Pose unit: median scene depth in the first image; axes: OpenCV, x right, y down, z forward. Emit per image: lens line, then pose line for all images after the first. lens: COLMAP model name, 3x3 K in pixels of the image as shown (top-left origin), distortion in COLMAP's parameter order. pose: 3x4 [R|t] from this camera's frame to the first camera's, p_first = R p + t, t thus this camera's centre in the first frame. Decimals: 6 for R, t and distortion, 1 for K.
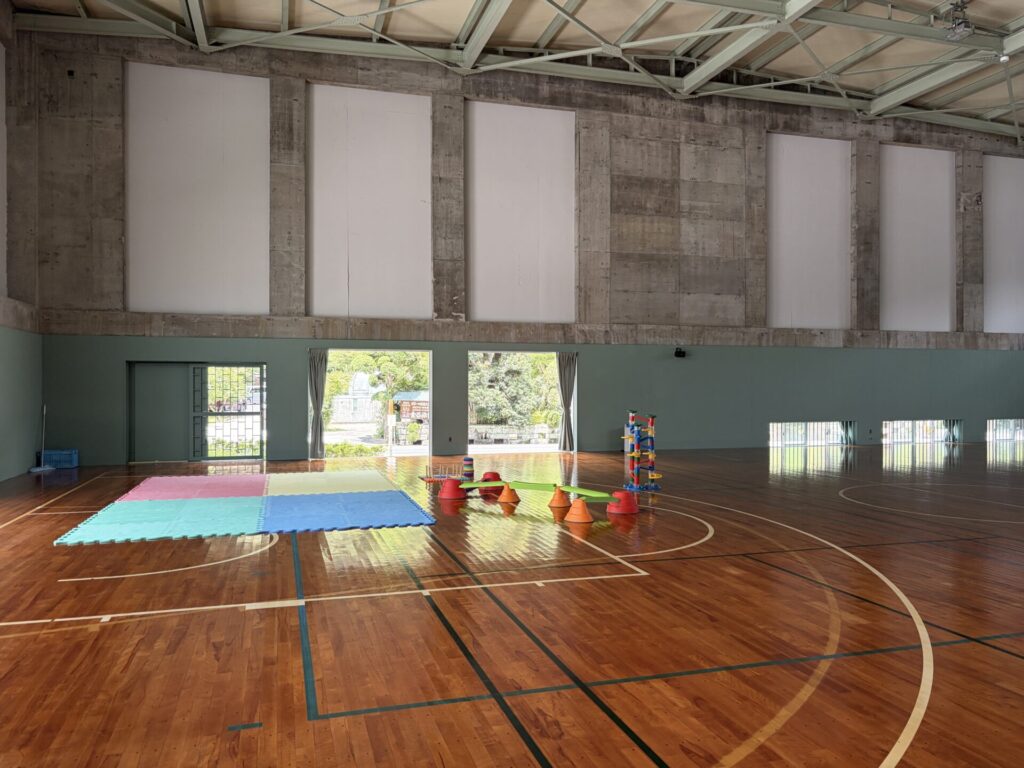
lens RADIAL K [[780.5, 0, 511.6], [0, 780.5, 383.9], [0, 0, 1]] dist [-0.000812, 0.000039]
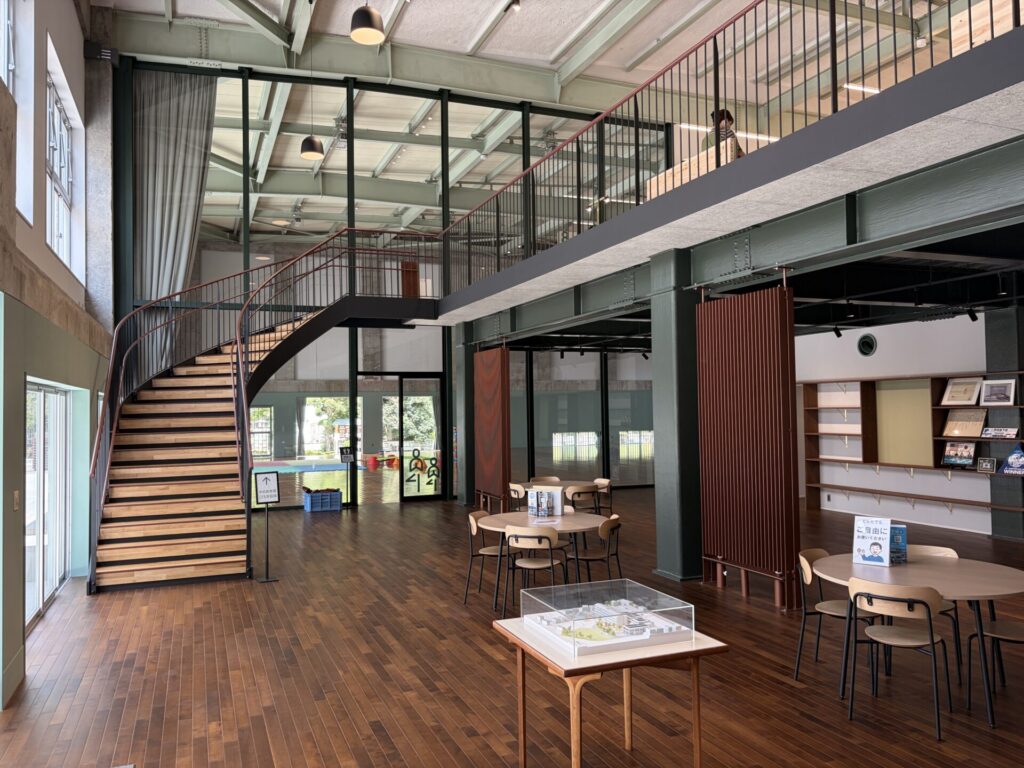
lens RADIAL K [[780.5, 0, 512.2], [0, 780.5, 384.5], [0, 0, 1]] dist [-0.000812, 0.000039]
pose [[0.995385, -0.013527, 0.095003, 0.066491], [0.016357, 0.999443, -0.029072, -0.010999], [-0.094557, 0.030491, 0.995052, -0.766359]]
